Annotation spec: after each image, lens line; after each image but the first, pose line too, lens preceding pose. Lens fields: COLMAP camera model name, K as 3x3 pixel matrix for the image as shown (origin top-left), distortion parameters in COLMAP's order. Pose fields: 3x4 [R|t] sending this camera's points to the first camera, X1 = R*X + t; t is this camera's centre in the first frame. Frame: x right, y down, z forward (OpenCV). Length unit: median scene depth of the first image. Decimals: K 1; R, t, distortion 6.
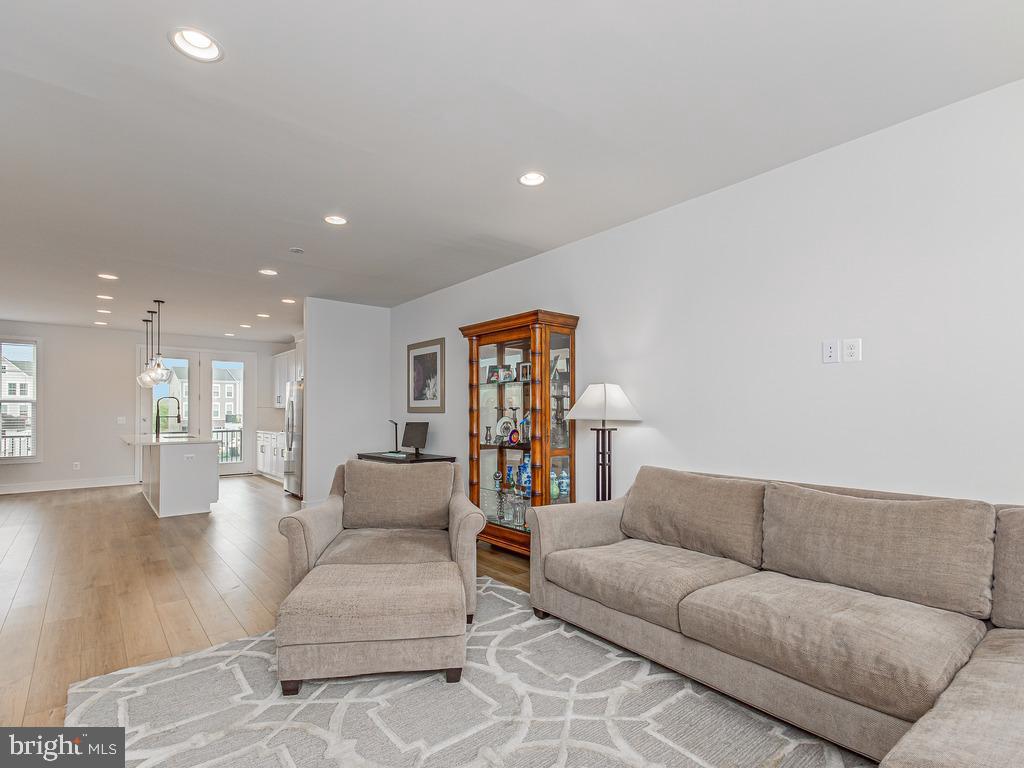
lens RADIAL K [[509.5, 0, 506.4], [0, 509.5, 404.5], [0, 0, 1]] dist [0.023276, -0.000773]
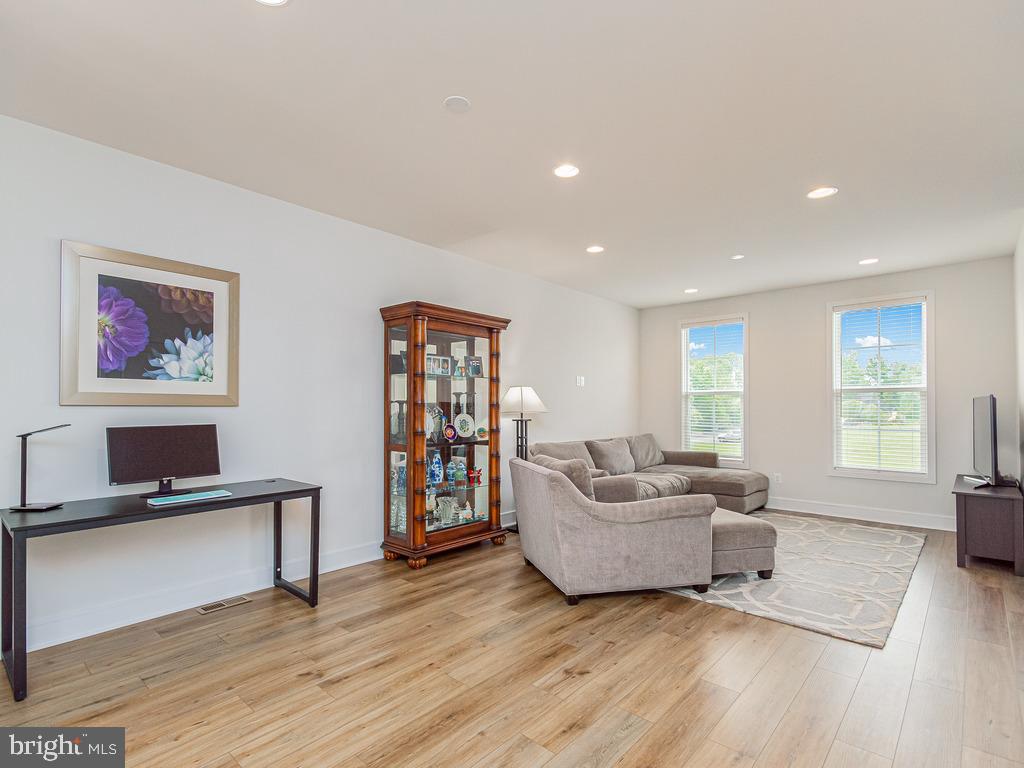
lens RADIAL K [[509.5, 0, 506.4], [0, 509.5, 404.5], [0, 0, 1]] dist [0.023276, -0.000773]
pose [[-0.156417, 0.009117, 0.987649, -0.931191], [-0.017511, 0.999775, -0.012002, 0.019948], [-0.987536, -0.019172, -0.156223, 1.014801]]
